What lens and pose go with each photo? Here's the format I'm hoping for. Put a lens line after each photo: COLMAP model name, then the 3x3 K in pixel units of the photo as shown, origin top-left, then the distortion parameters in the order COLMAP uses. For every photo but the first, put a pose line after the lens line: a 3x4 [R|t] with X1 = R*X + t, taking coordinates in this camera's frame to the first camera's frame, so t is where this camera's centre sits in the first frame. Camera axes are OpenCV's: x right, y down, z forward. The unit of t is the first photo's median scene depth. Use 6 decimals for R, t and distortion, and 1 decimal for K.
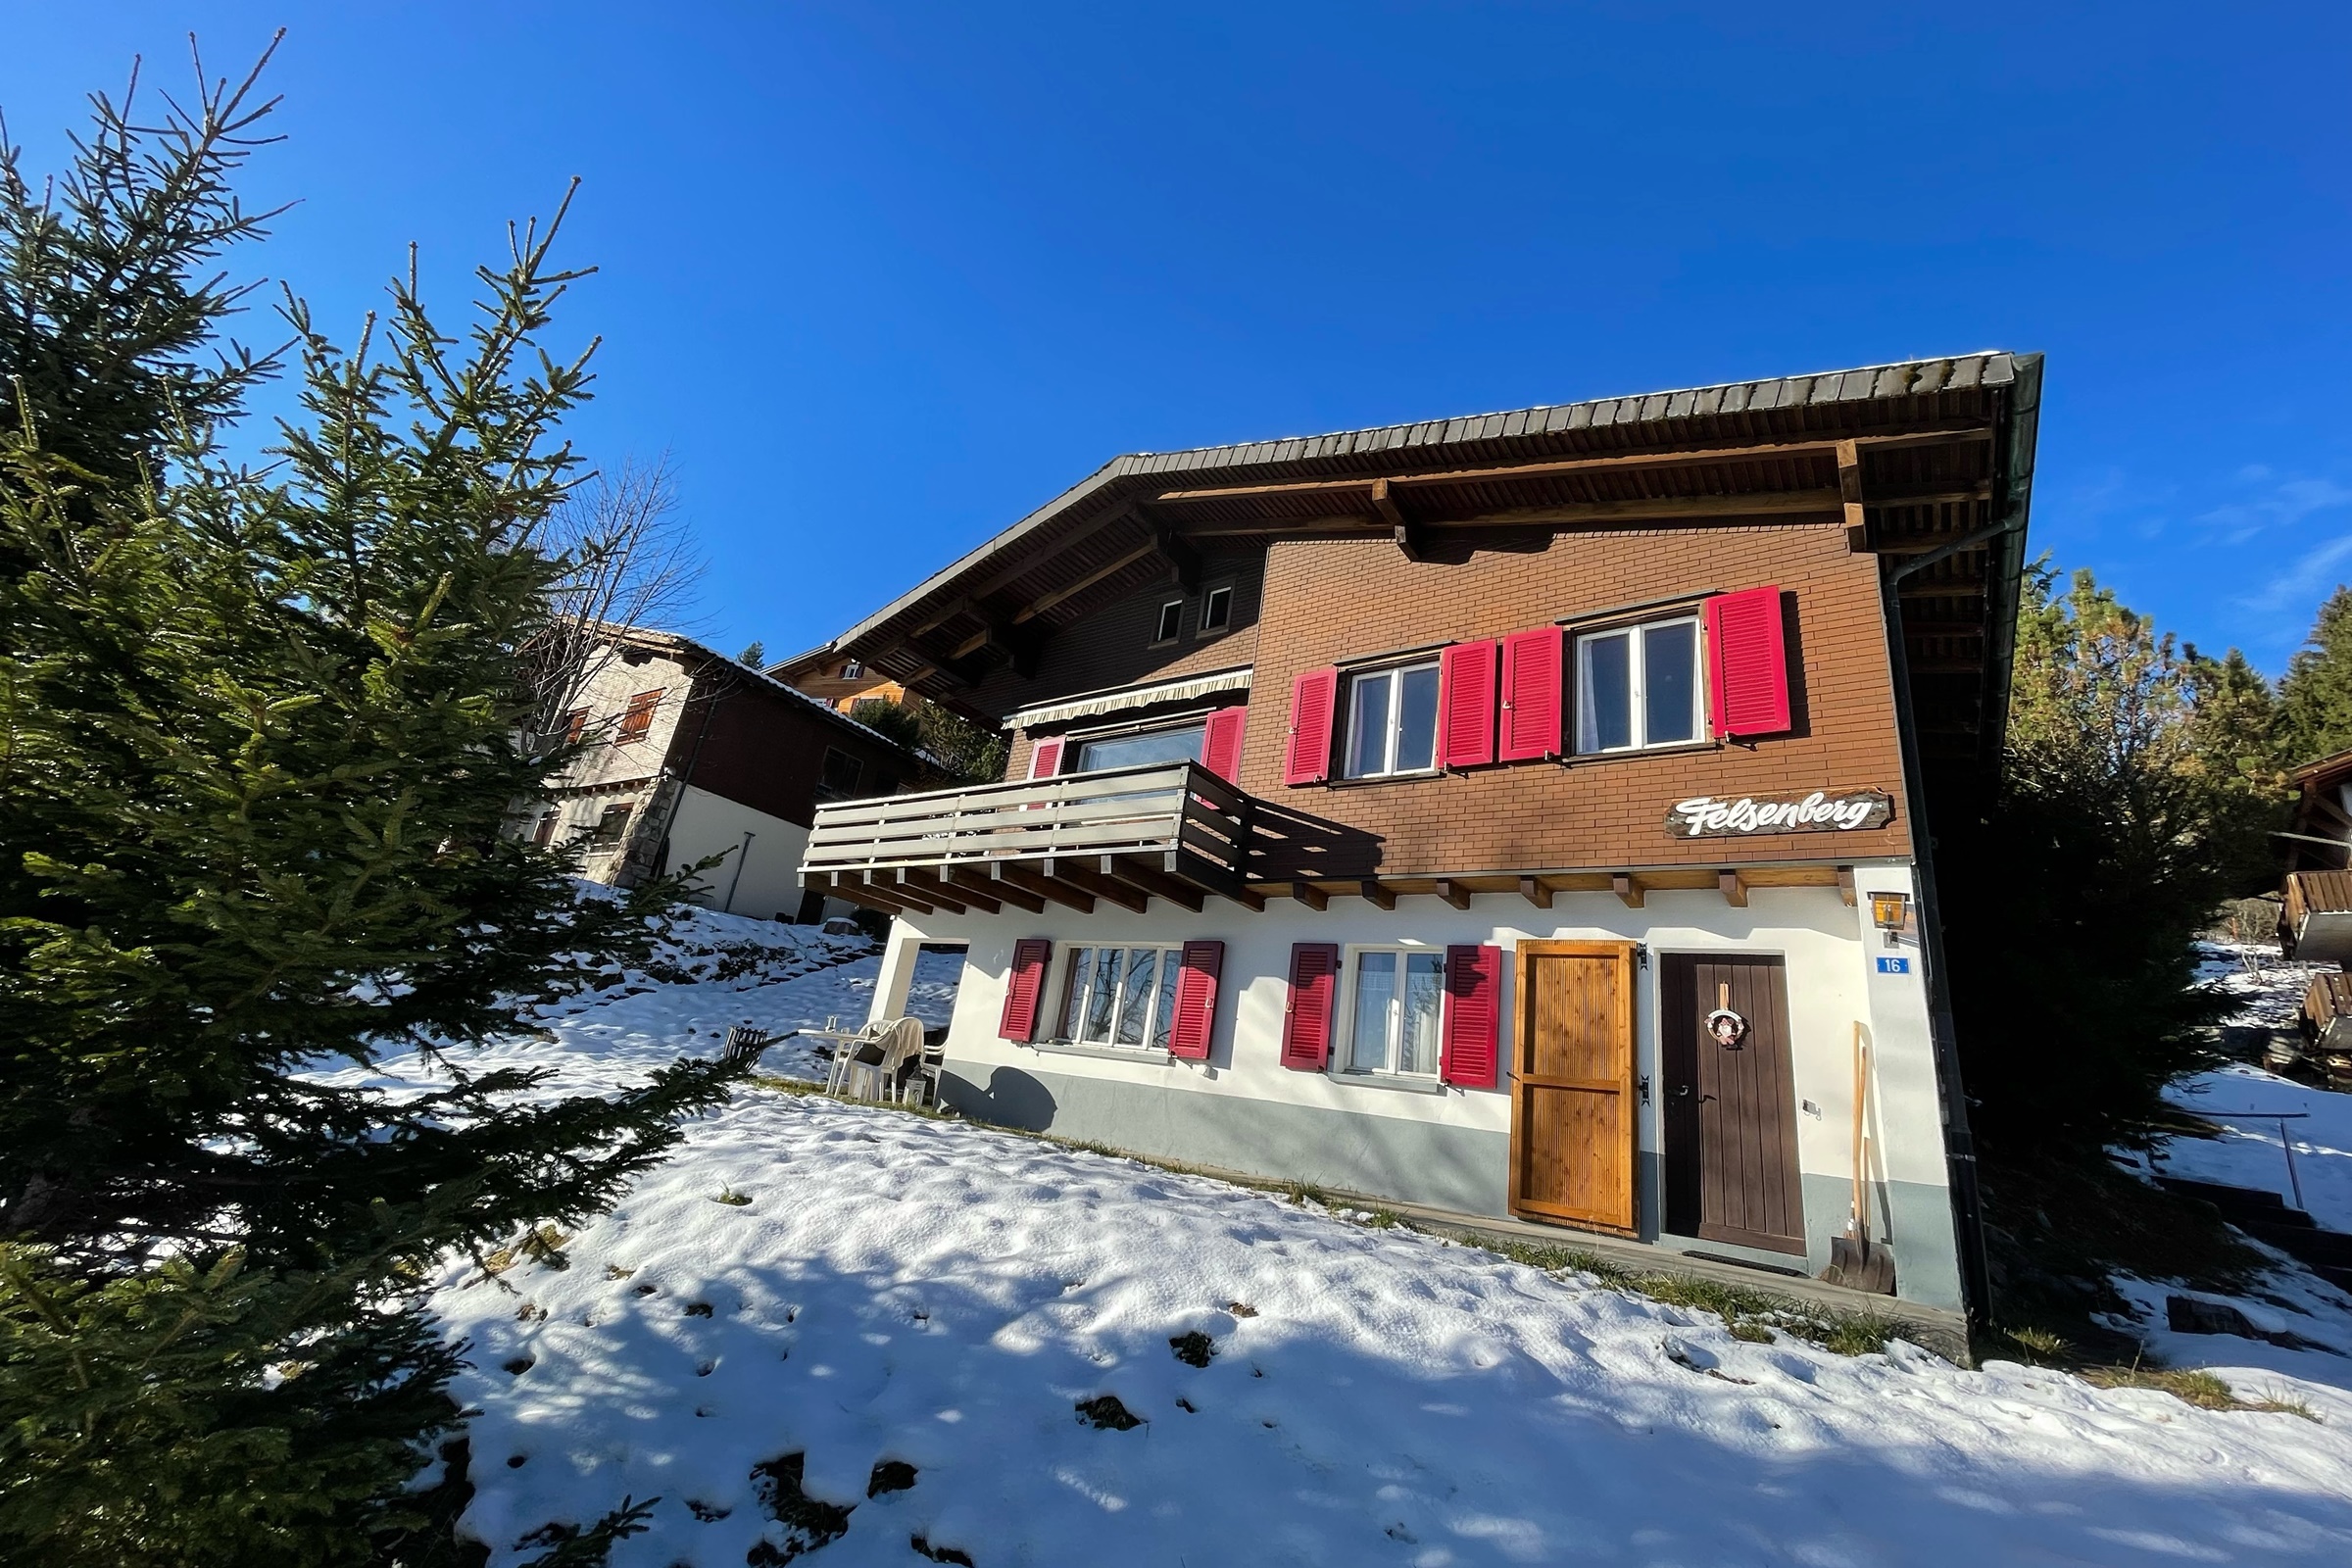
lens RADIAL K [[940.9, 0, 1176.0], [0, 940.9, 784.0], [0, 0, 1]] dist [0.000707, 0.000030]
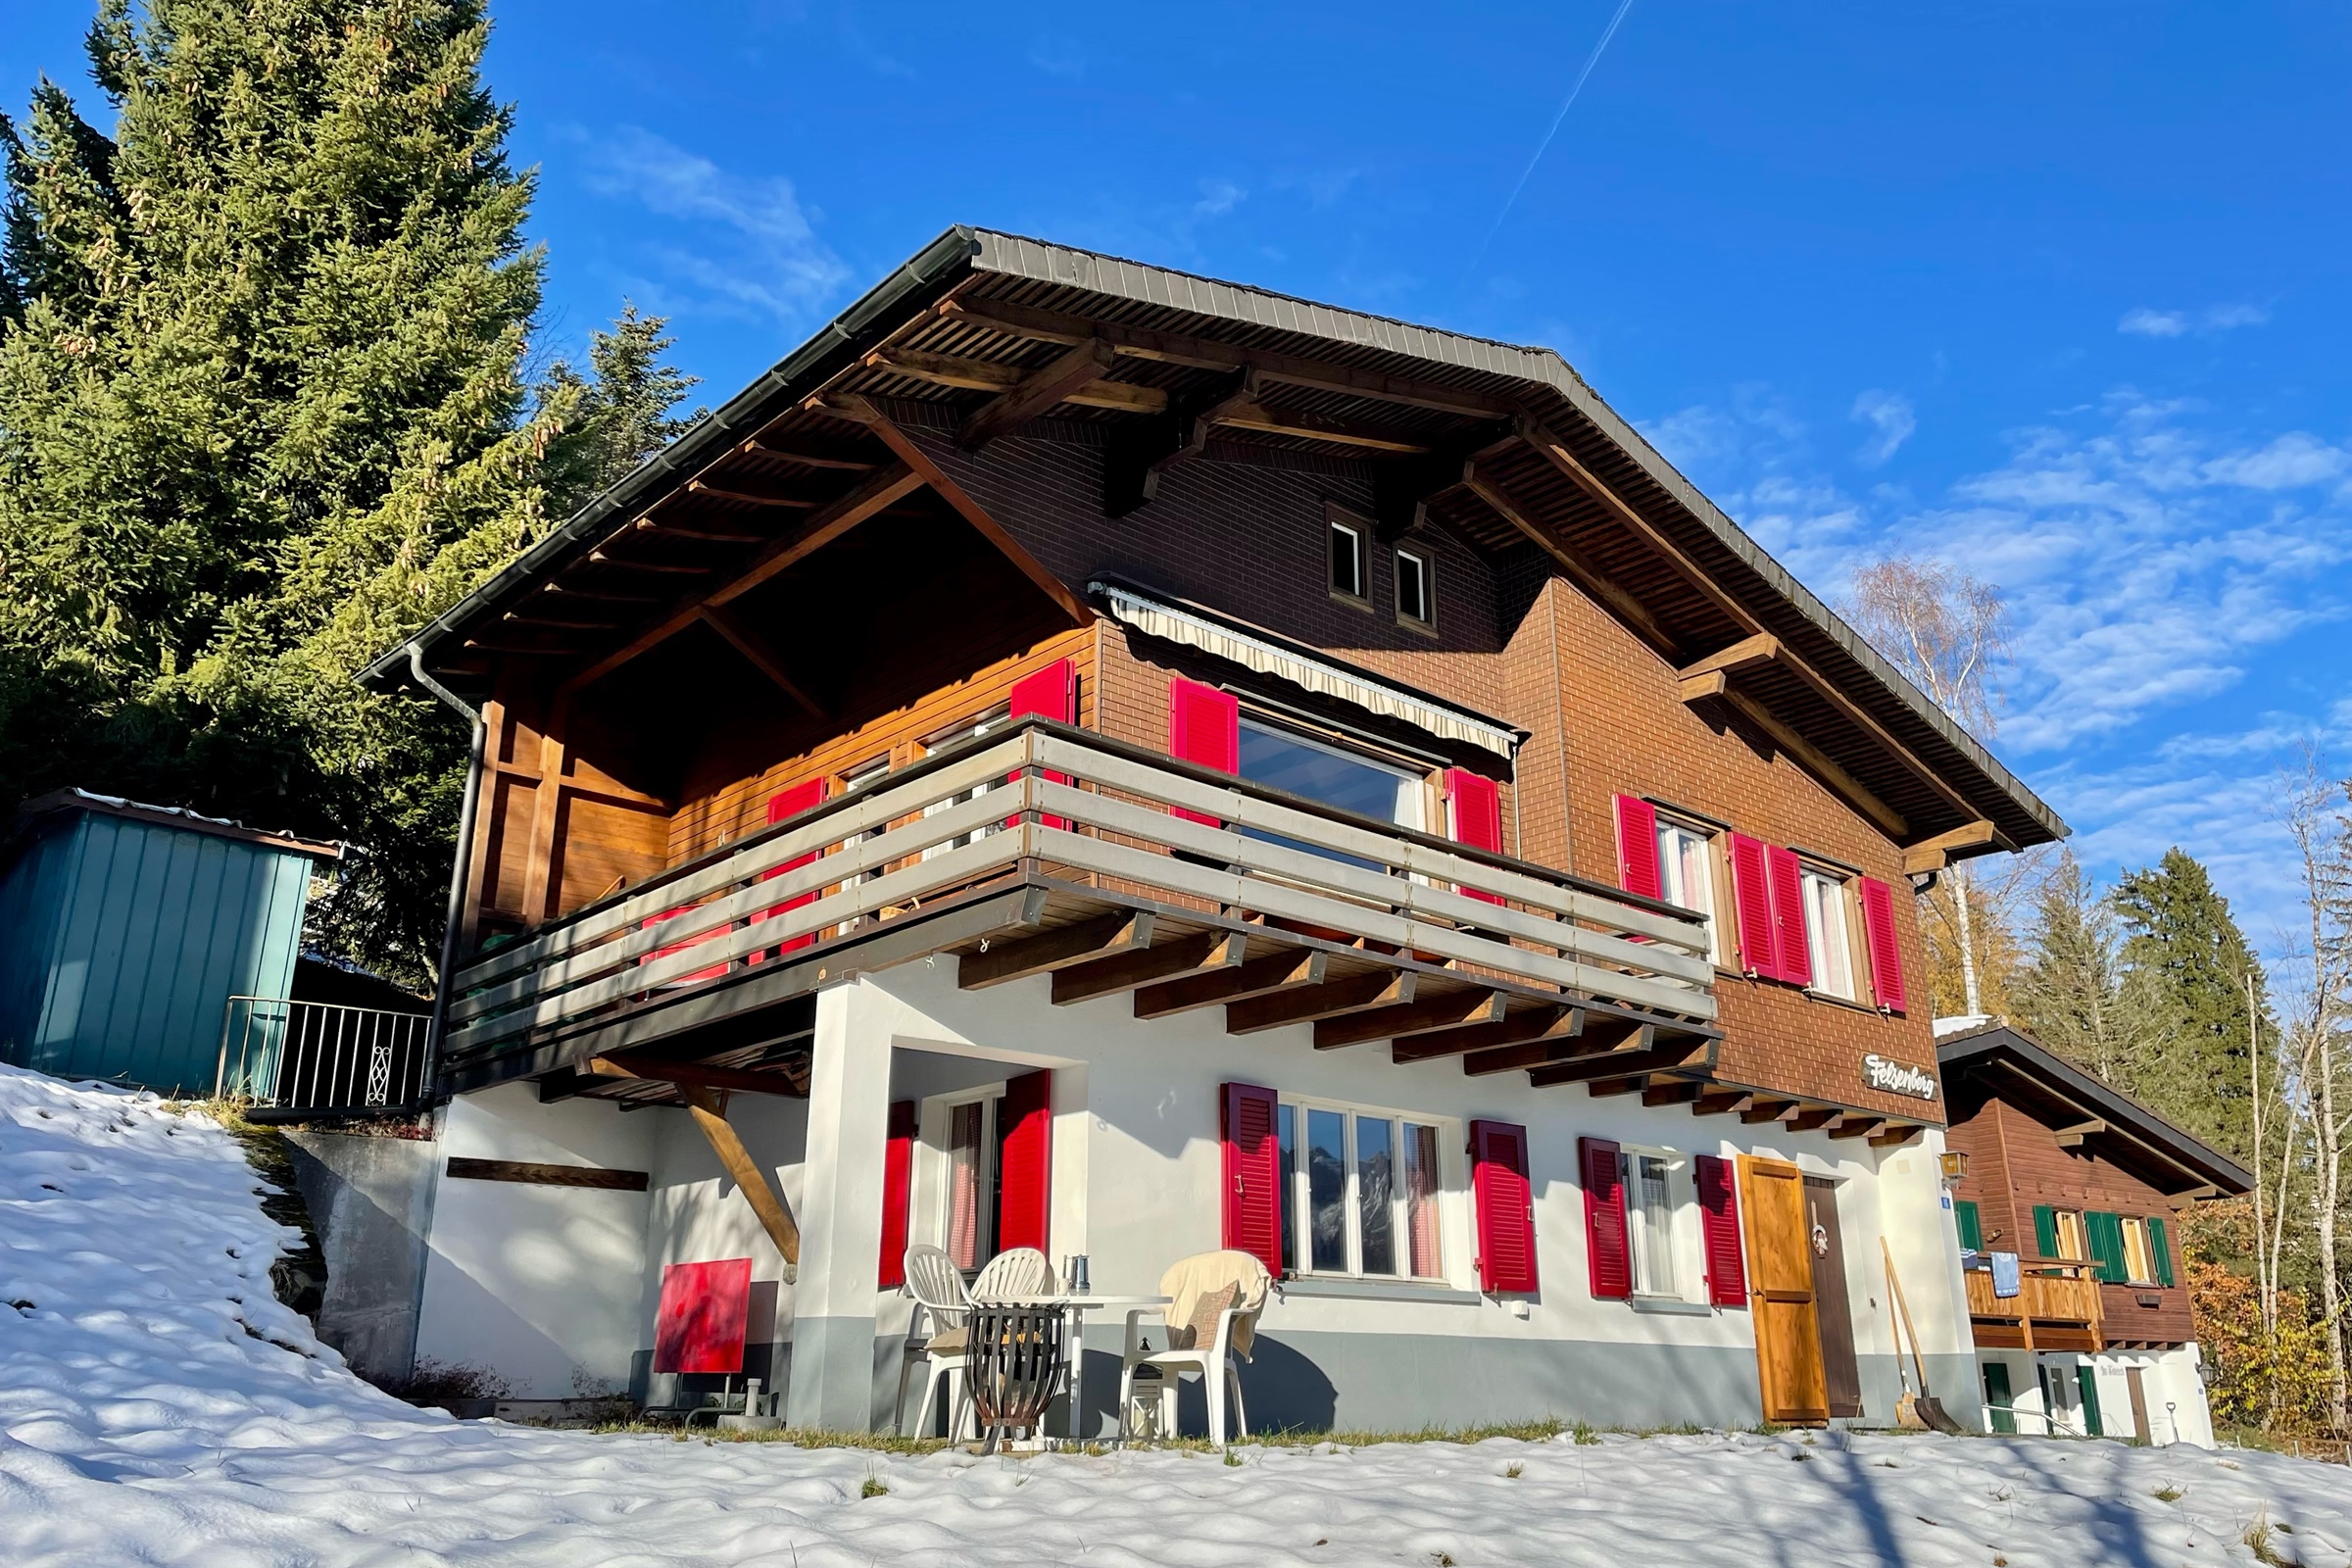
lens RADIAL K [[1833.8, 0, 1176.0], [0, 1833.8, 784.0], [0, 0, 1]] dist [0.071483, -0.074187]
pose [[0.201785, 0.172237, 0.964167, -1.462820], [-0.297493, 0.948685, -0.107210, 0.153278], [-0.933156, -0.265200, 0.242670, 1.011518]]
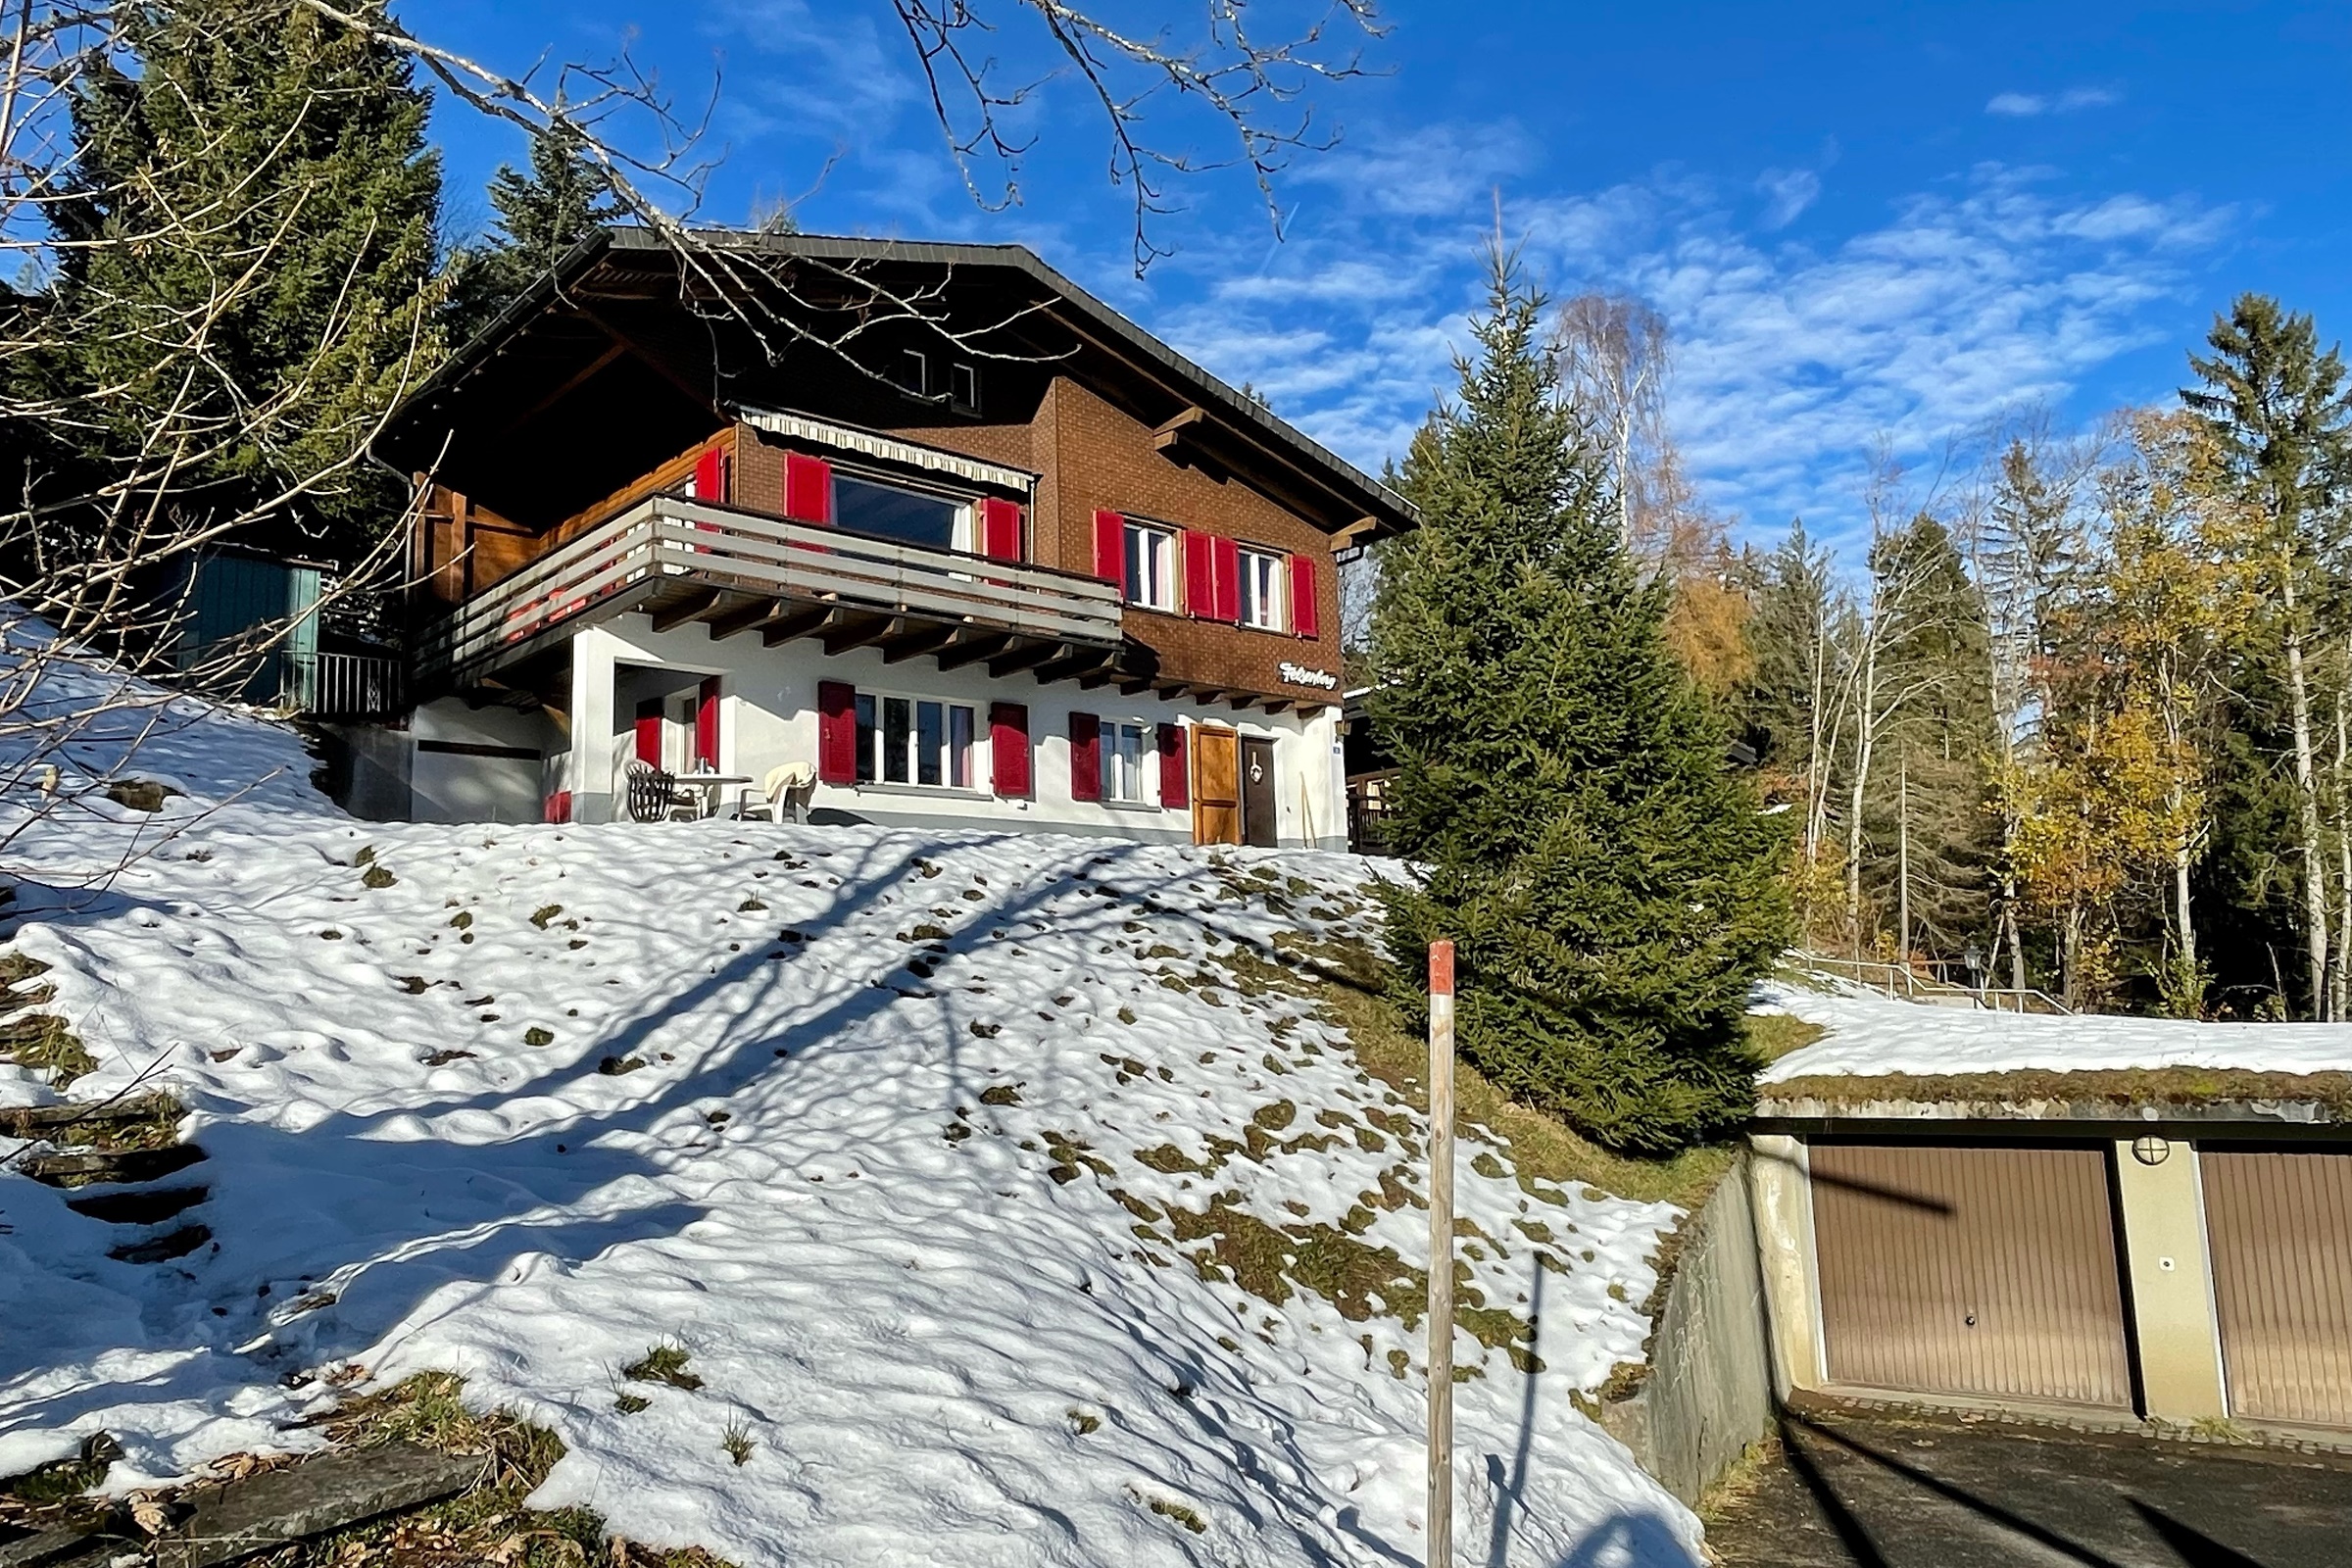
lens RADIAL K [[1628.2, 0, 1176.0], [0, 1628.2, 784.0], [0, 0, 1]] dist [0.000369, -0.003729]
pose [[0.191214, -0.016117, 0.981416, -2.141649], [-0.269773, 0.960496, 0.068335, 0.066205], [-0.943748, -0.277826, 0.179312, 0.401959]]
